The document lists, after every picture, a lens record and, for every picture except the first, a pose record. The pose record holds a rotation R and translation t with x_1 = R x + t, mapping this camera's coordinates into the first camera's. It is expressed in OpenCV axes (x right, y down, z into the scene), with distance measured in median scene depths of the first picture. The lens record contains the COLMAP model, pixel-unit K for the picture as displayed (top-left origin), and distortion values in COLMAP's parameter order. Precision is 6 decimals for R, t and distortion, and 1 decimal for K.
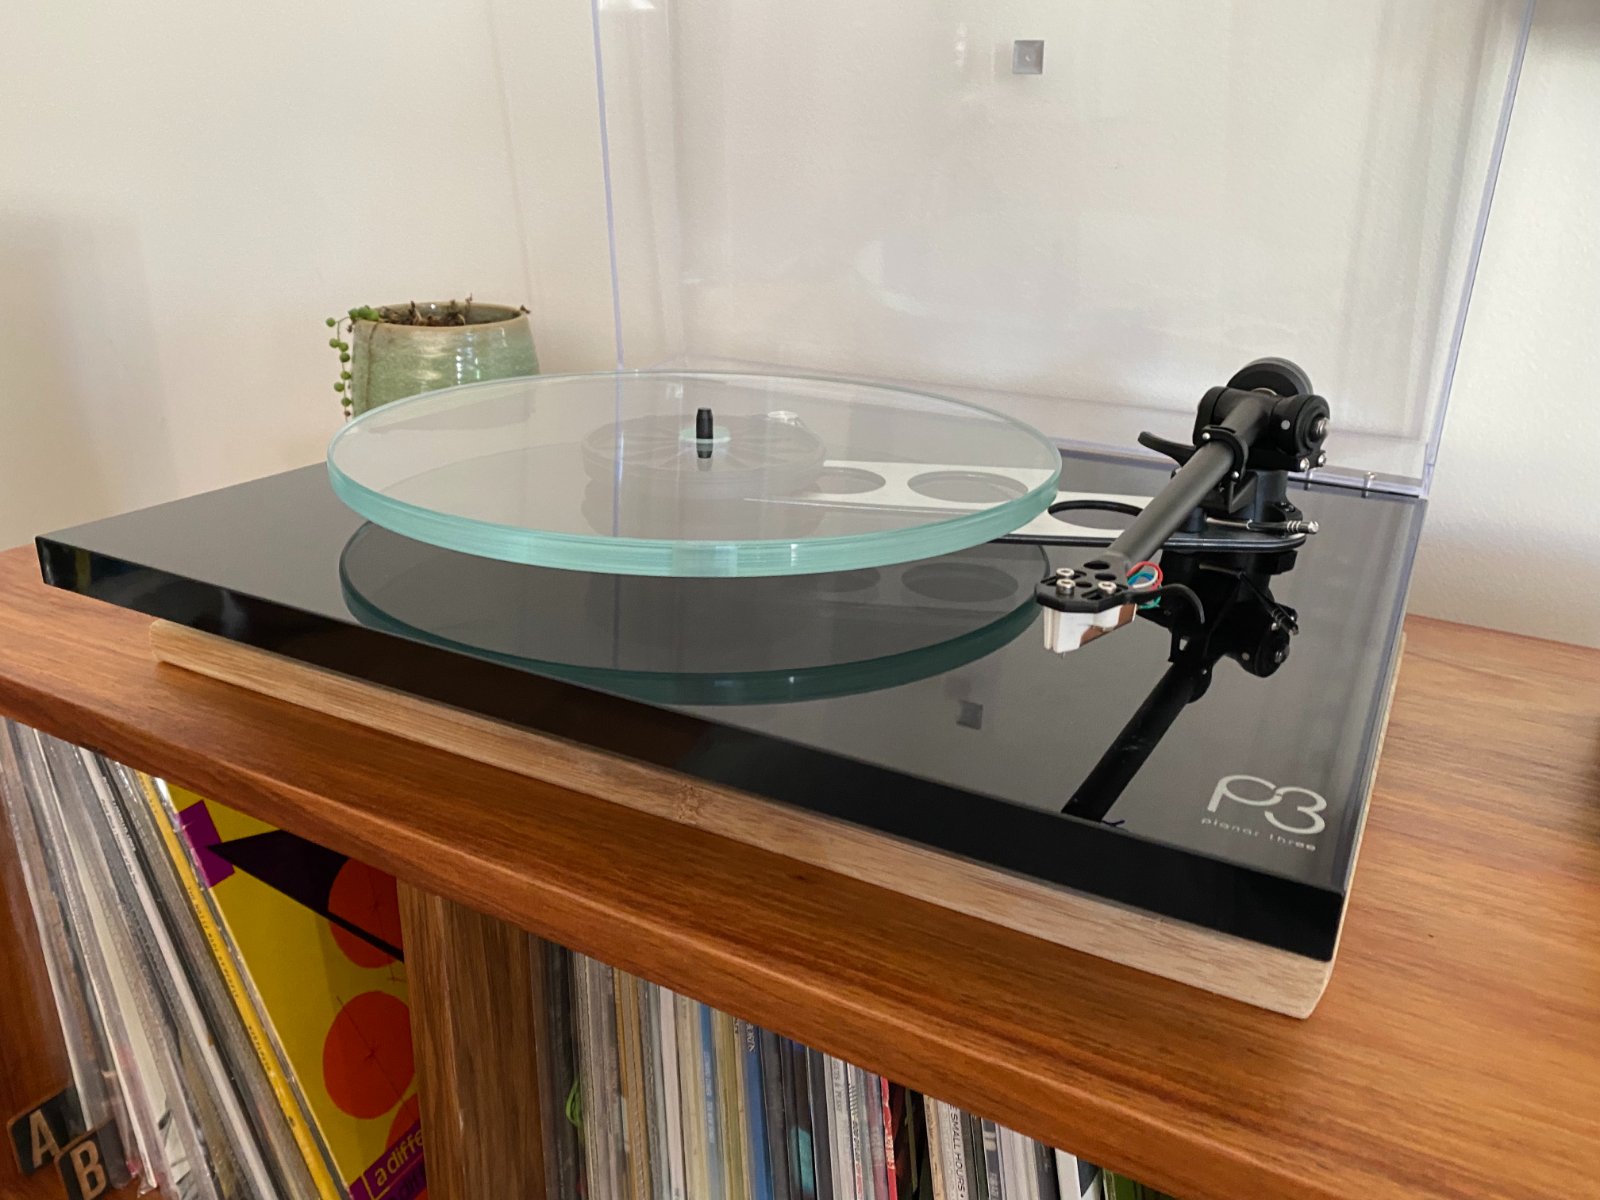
lens RADIAL K [[1234.1, 0, 799.7], [0, 1234.1, 595.6], [0, 0, 1]] dist [0.004280, -0.004562]
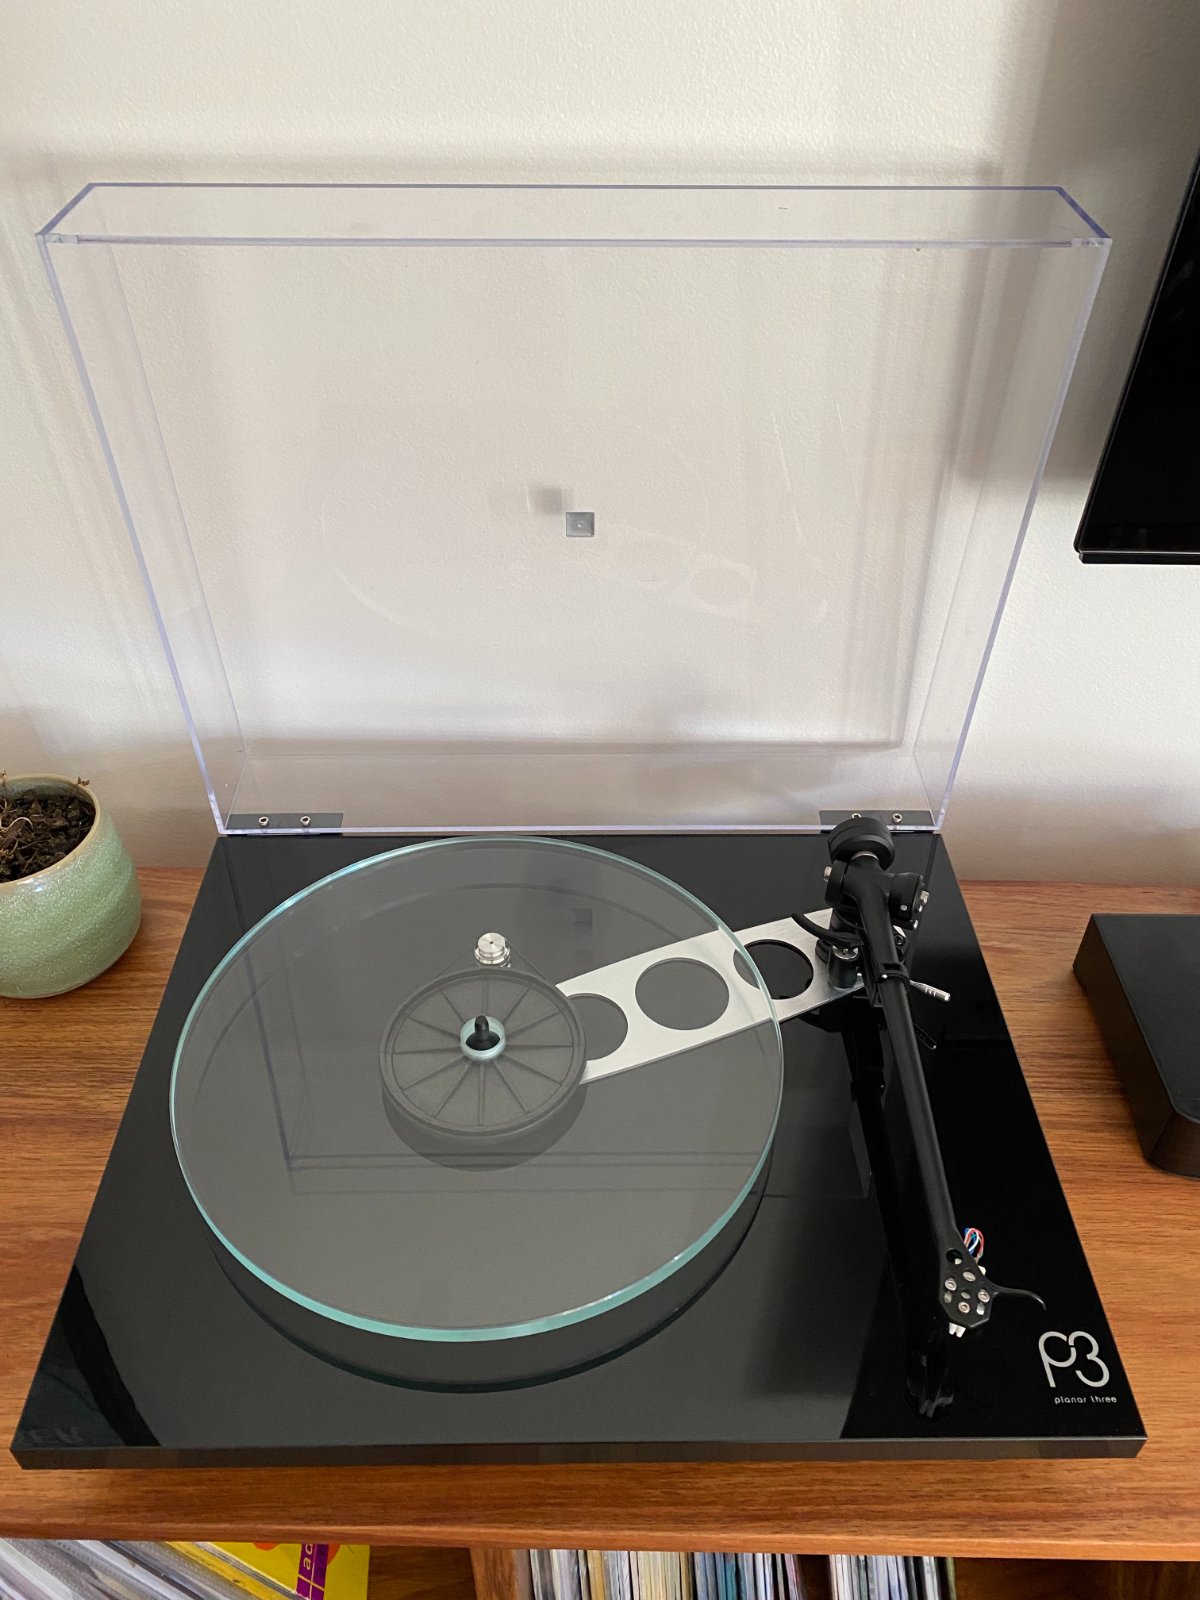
lens RADIAL K [[1234.1, 0, 587.6], [0, 1234.1, 772.9], [0, 0, 1]] dist [0.004280, -0.004562]
pose [[0.878755, -0.323344, 0.351052, -0.397791], [0.193410, 0.913693, 0.357433, -0.947705], [-0.436327, -0.246199, 0.865450, -0.000479]]
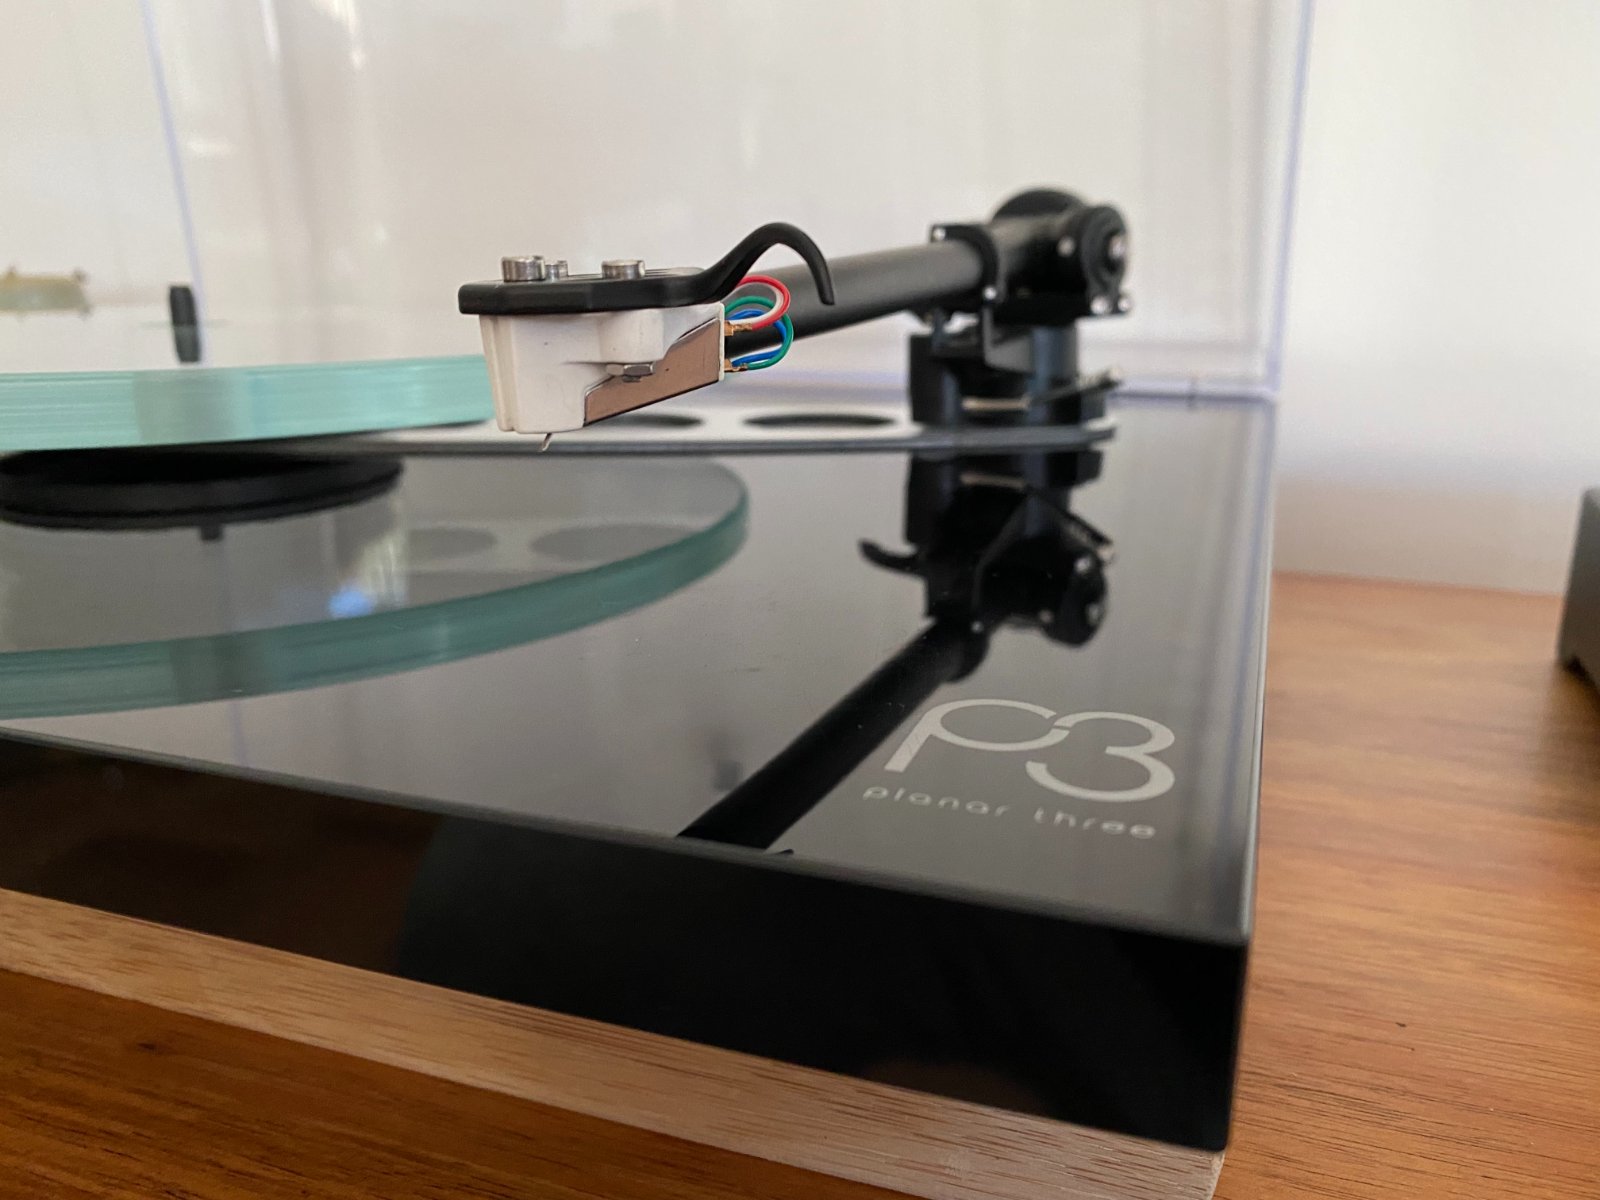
lens RADIAL K [[1234.1, 0, 803.1], [0, 1234.1, 614.8], [0, 0, 1]] dist [0.004280, -0.004562]
pose [[0.990680, -0.071498, 0.115936, 0.185649], [0.081179, 0.993399, -0.081046, 0.109133], [-0.109376, 0.089702, 0.989945, 0.431006]]
